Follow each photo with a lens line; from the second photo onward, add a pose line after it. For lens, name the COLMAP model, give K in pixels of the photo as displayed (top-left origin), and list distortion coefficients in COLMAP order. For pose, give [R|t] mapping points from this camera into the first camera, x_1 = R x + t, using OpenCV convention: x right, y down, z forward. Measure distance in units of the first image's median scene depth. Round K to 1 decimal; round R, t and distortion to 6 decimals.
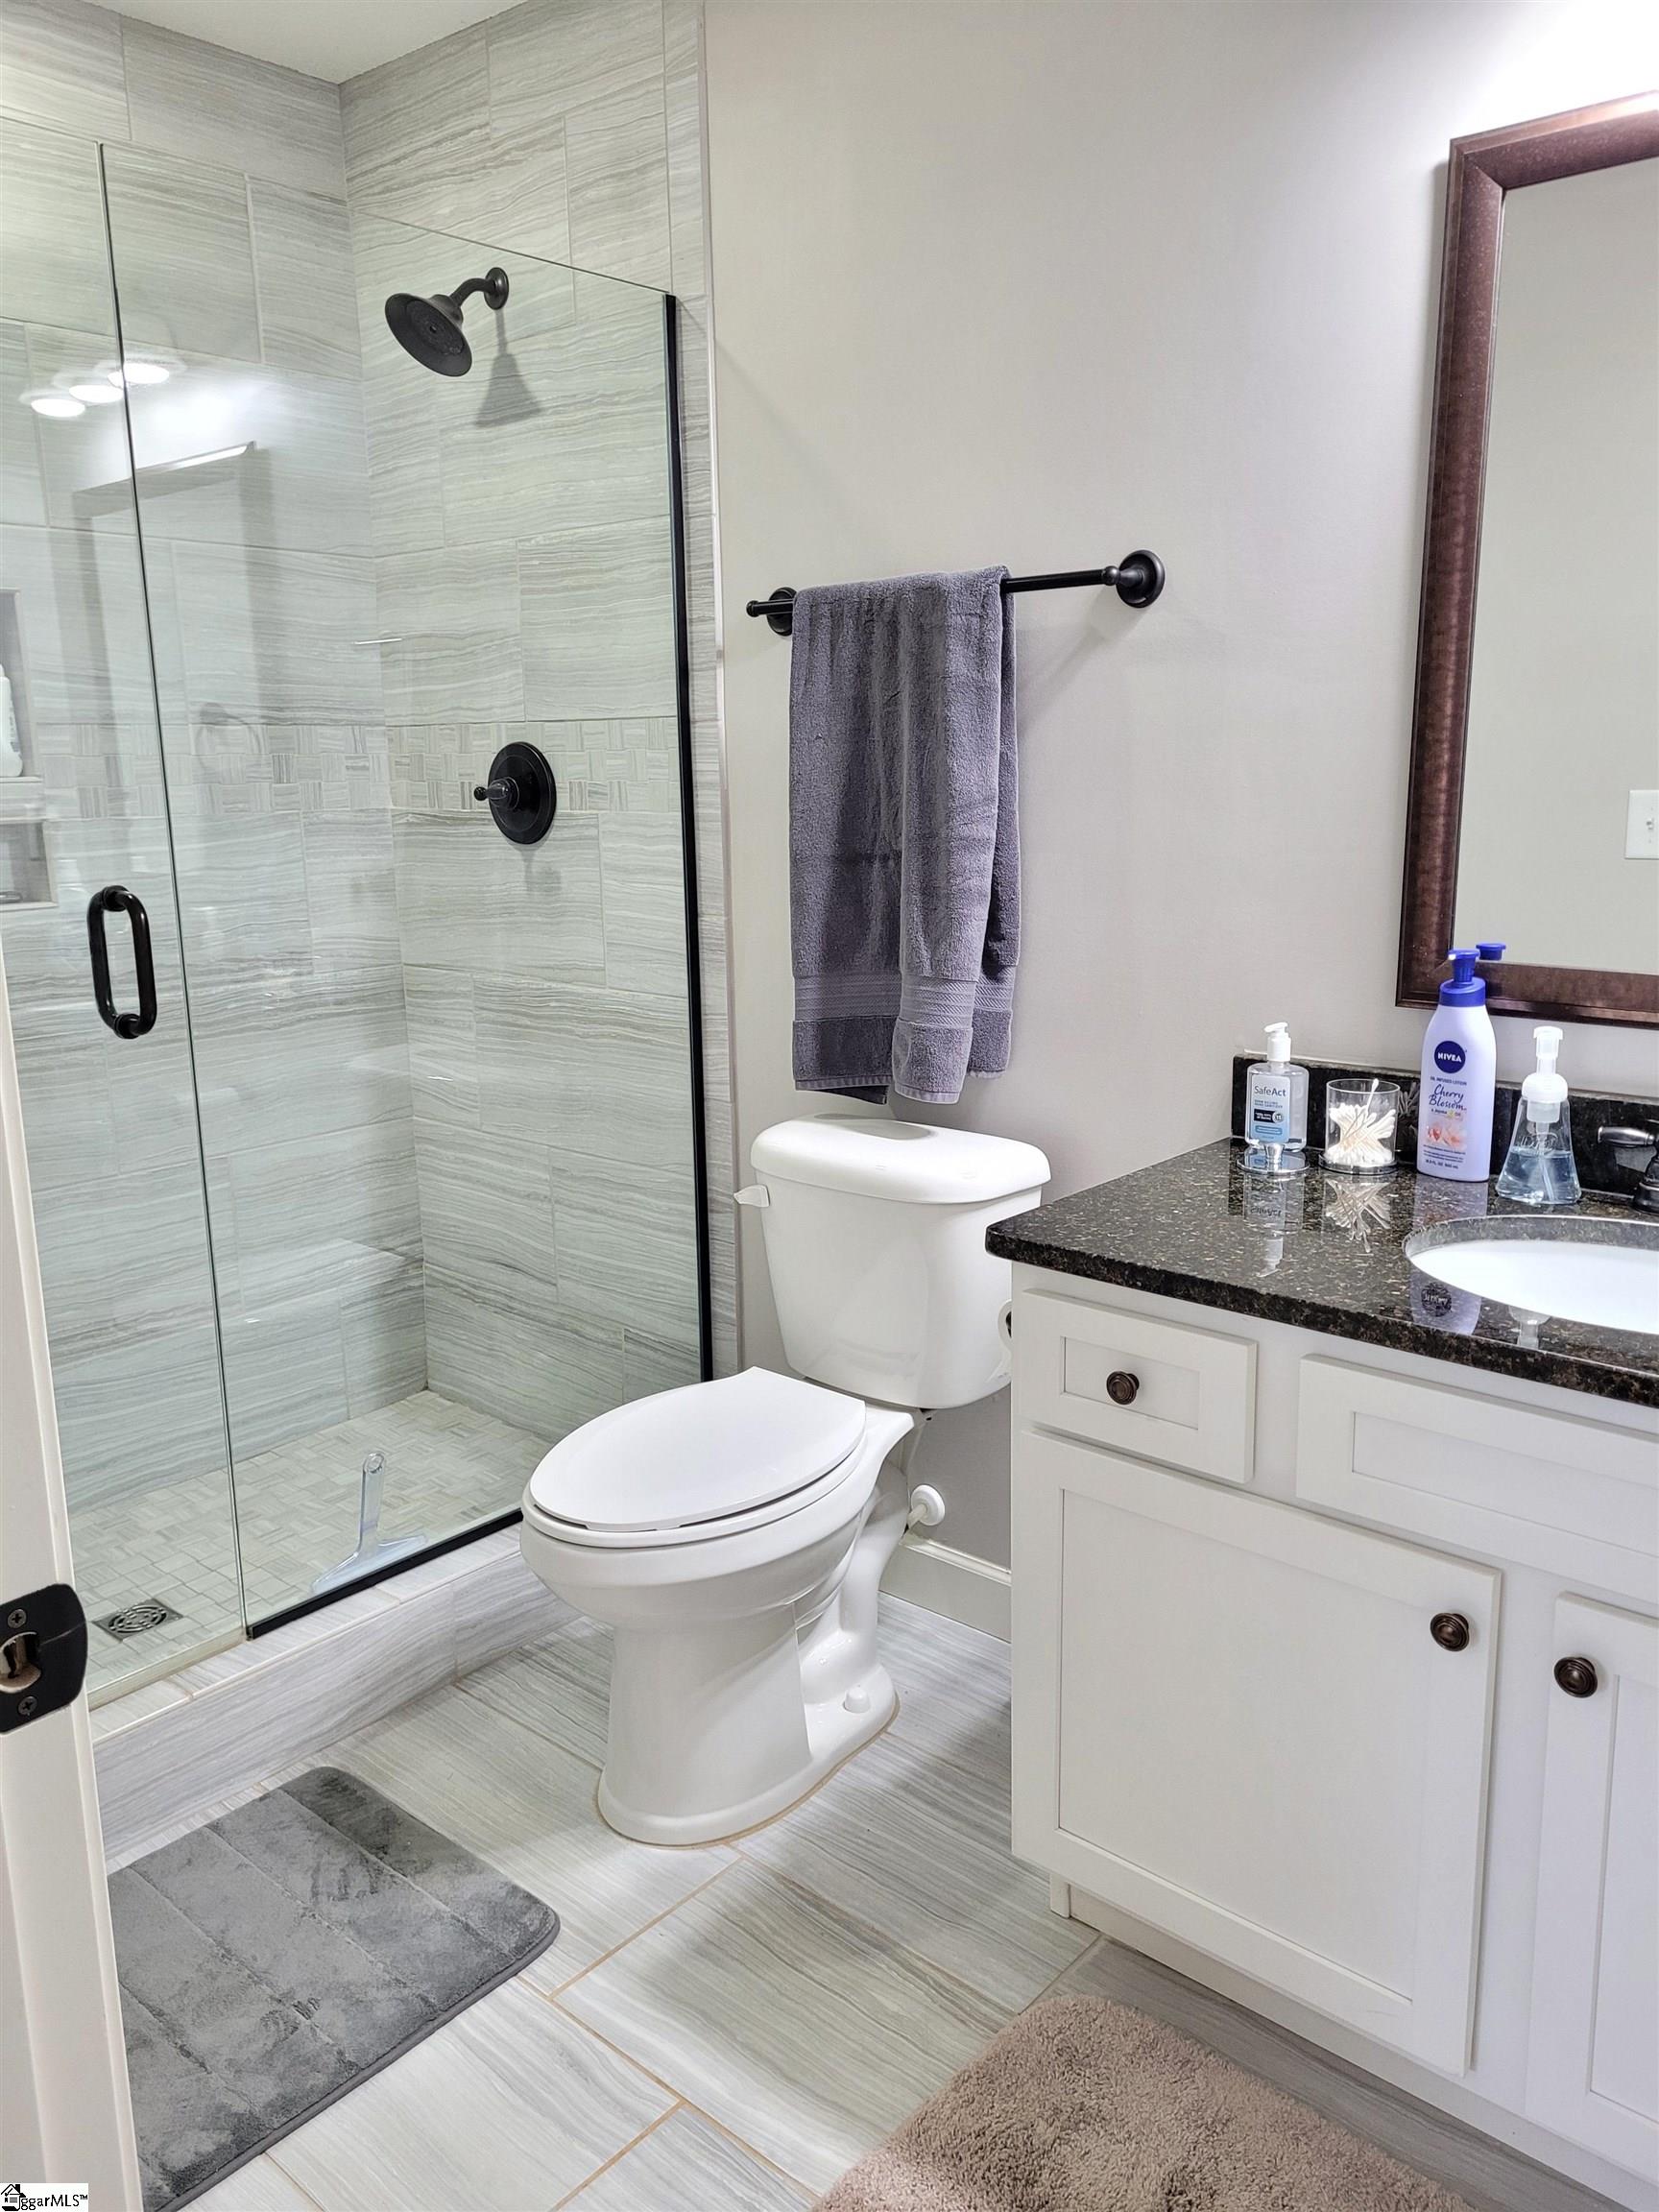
lens RADIAL K [[1695.4, 0, 895.2], [0, 1695.4, 1105.1], [0, 0, 1]] dist [0.048562, -0.038553]
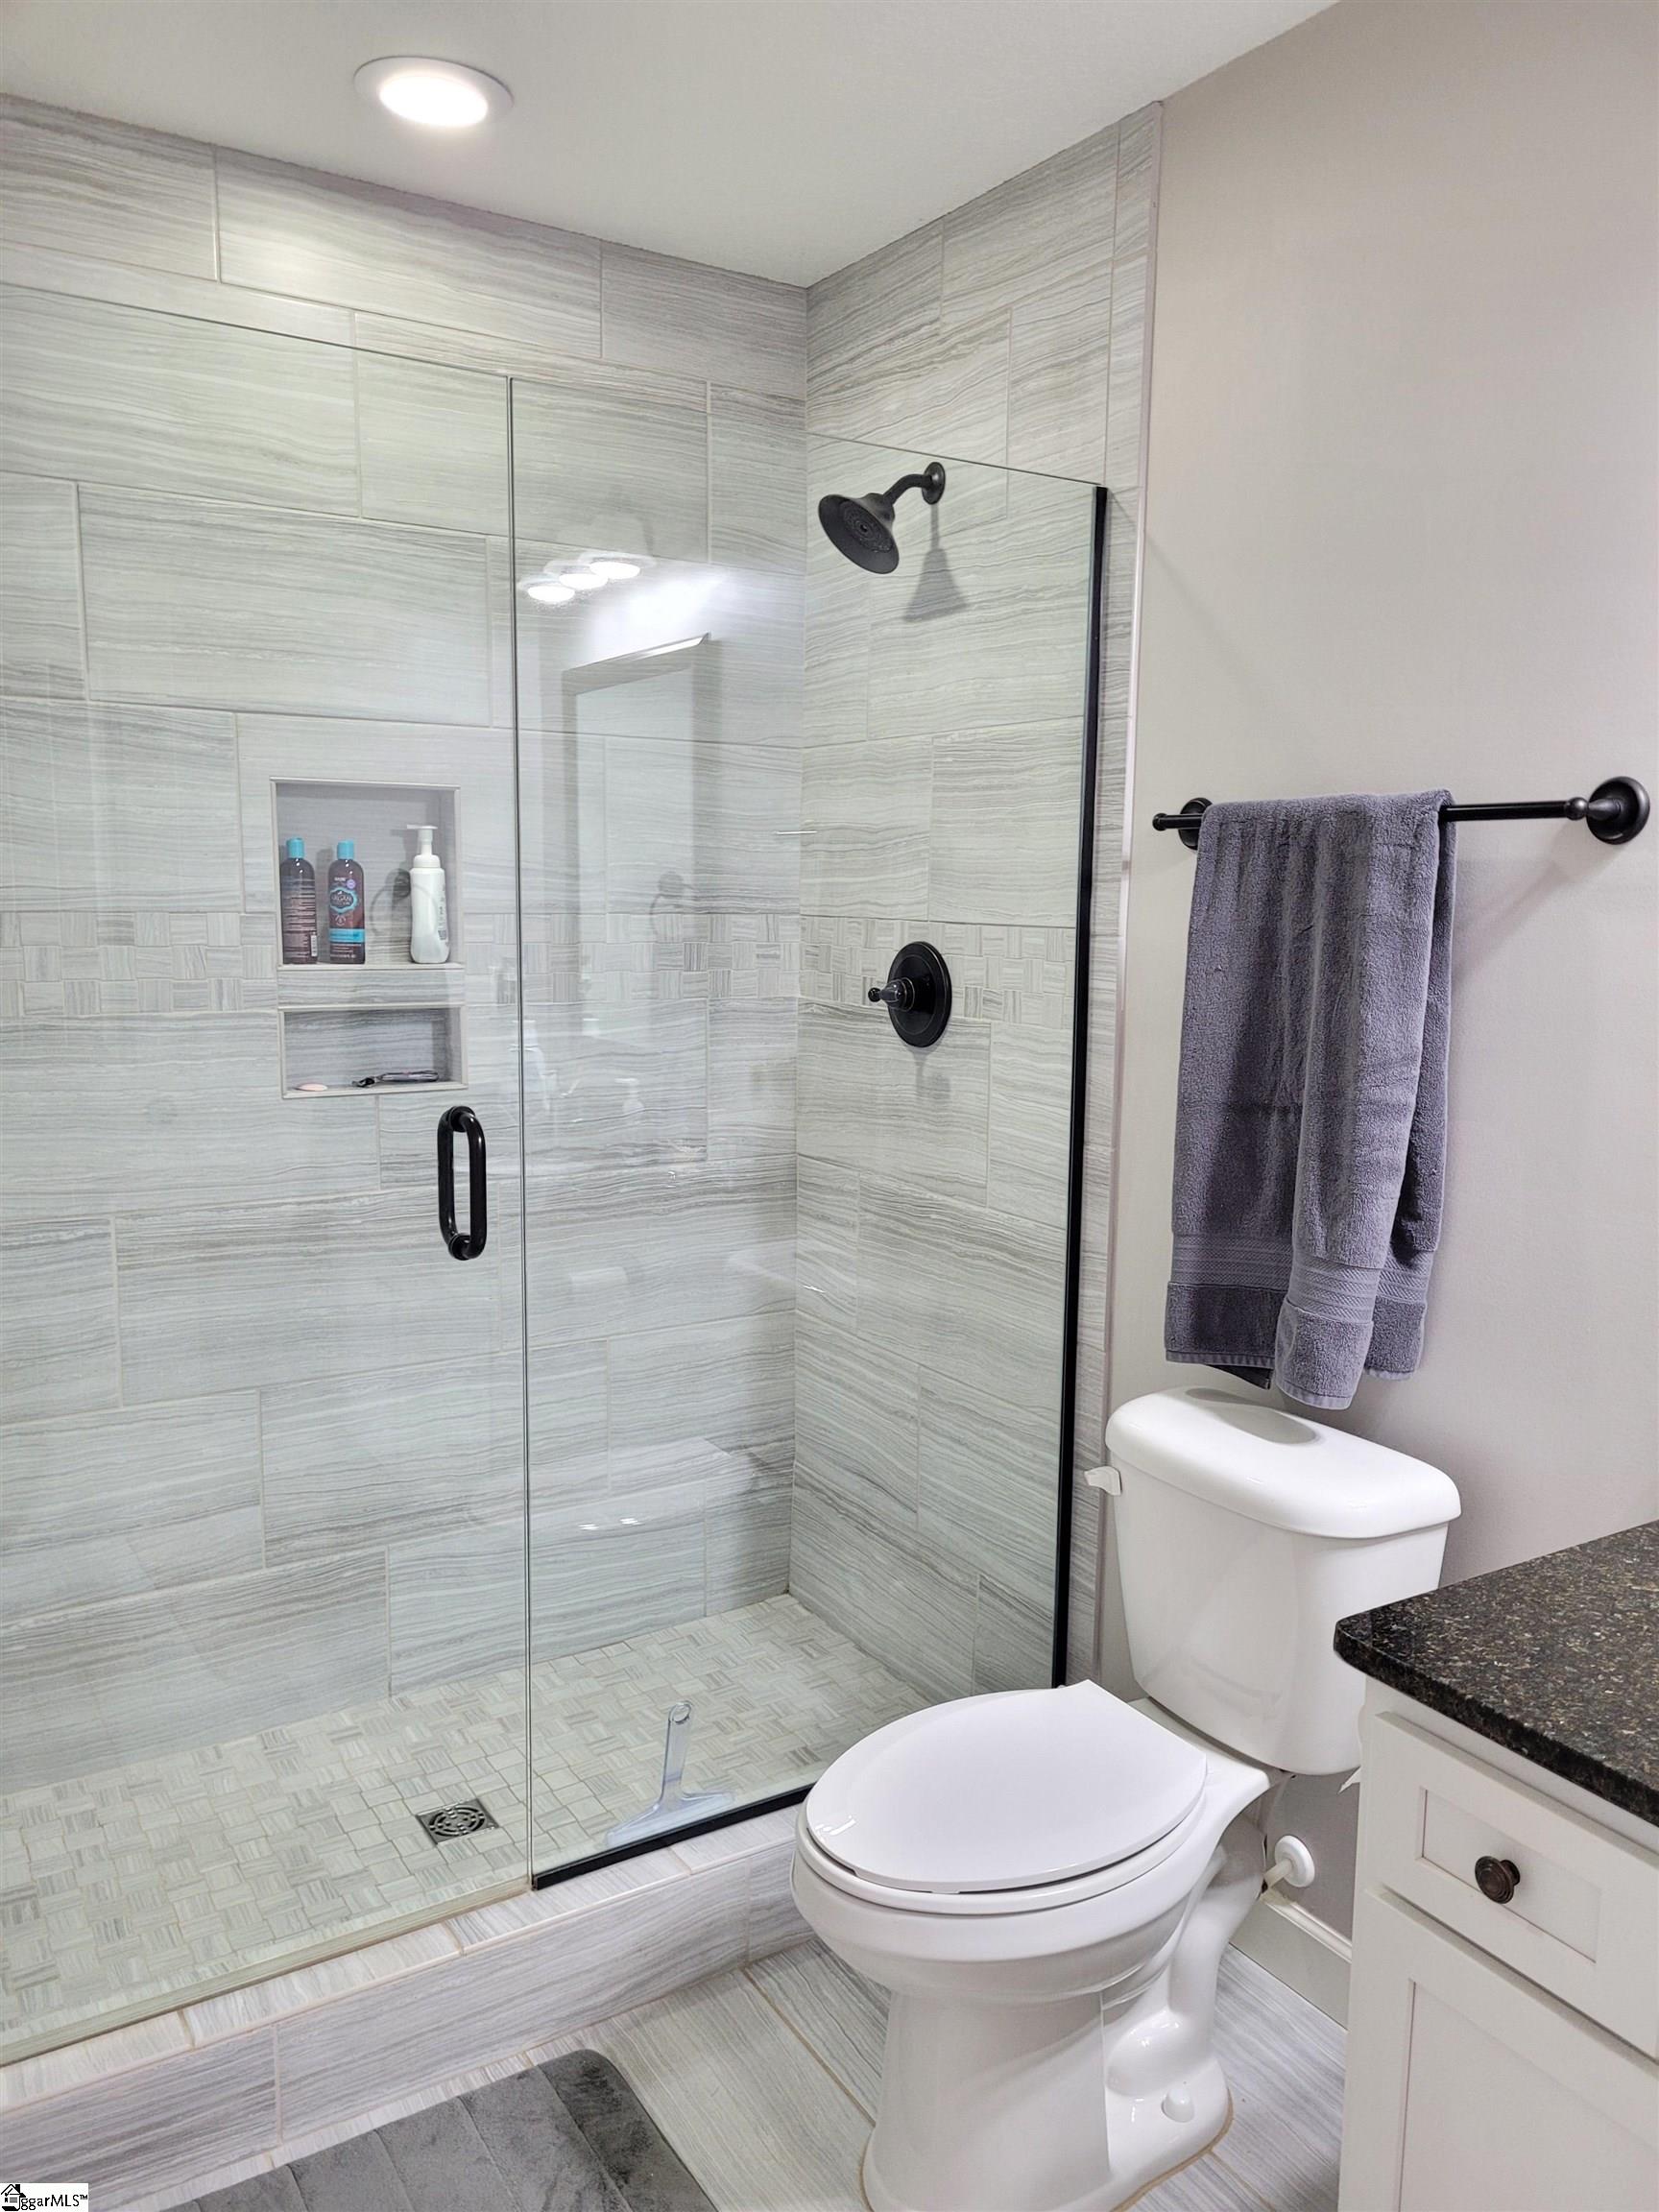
lens RADIAL K [[1695.4, 0, 895.2], [0, 1695.4, 1105.1], [0, 0, 1]] dist [0.048562, -0.038553]
pose [[0.955319, 0.071108, -0.286897, 0.049373], [-0.090176, 0.994472, -0.053791, -0.078596], [0.281486, 0.077258, 0.956450, 0.107921]]
